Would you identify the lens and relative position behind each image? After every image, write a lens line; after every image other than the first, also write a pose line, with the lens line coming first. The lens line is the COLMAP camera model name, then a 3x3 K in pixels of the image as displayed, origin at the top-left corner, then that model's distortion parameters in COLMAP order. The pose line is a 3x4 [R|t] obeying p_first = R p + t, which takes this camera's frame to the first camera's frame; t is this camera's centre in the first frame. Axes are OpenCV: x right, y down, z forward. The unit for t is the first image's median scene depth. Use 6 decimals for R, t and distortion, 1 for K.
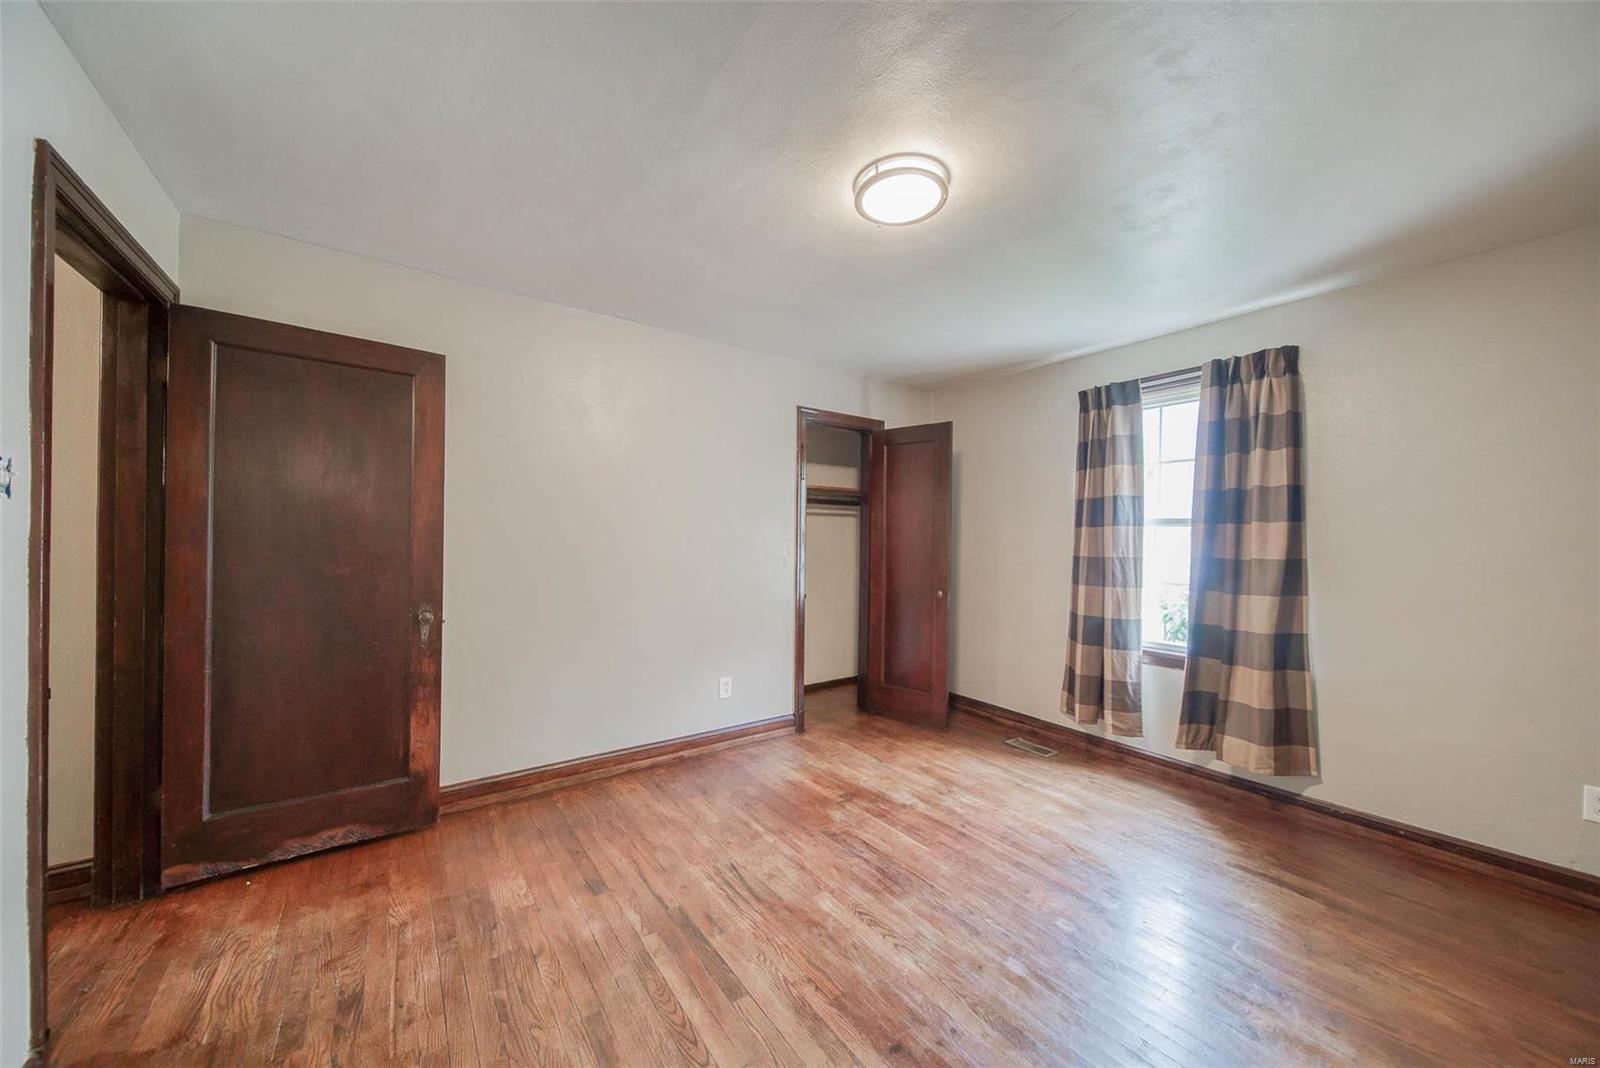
lens RADIAL K [[555.3, 0, 788.9], [0, 555.3, 537.4], [0, 0, 1]] dist [0.000818, 0.000037]
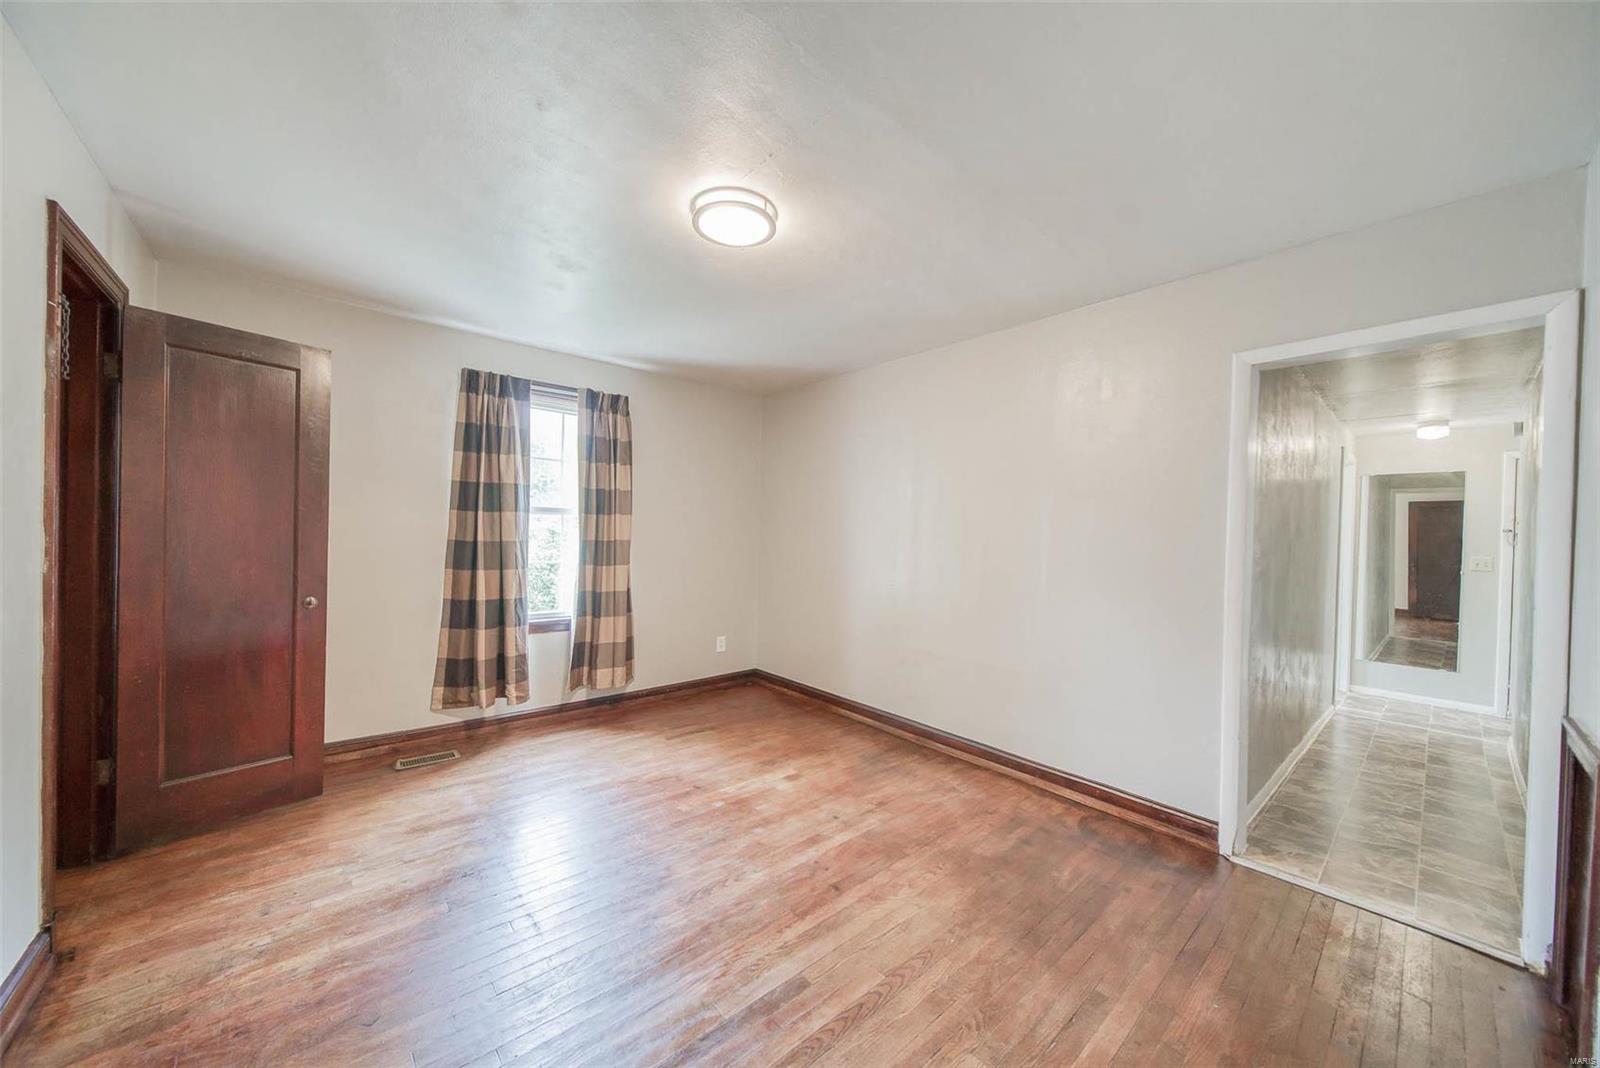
lens RADIAL K [[555.3, 0, 809.0], [0, 555.3, 542.7], [0, 0, 1]] dist [0.000818, 0.000037]
pose [[-0.101341, -0.028249, 0.994451, -0.562679], [-0.029915, 0.999231, 0.025336, -0.005508], [-0.994402, -0.027182, -0.102108, 0.576085]]
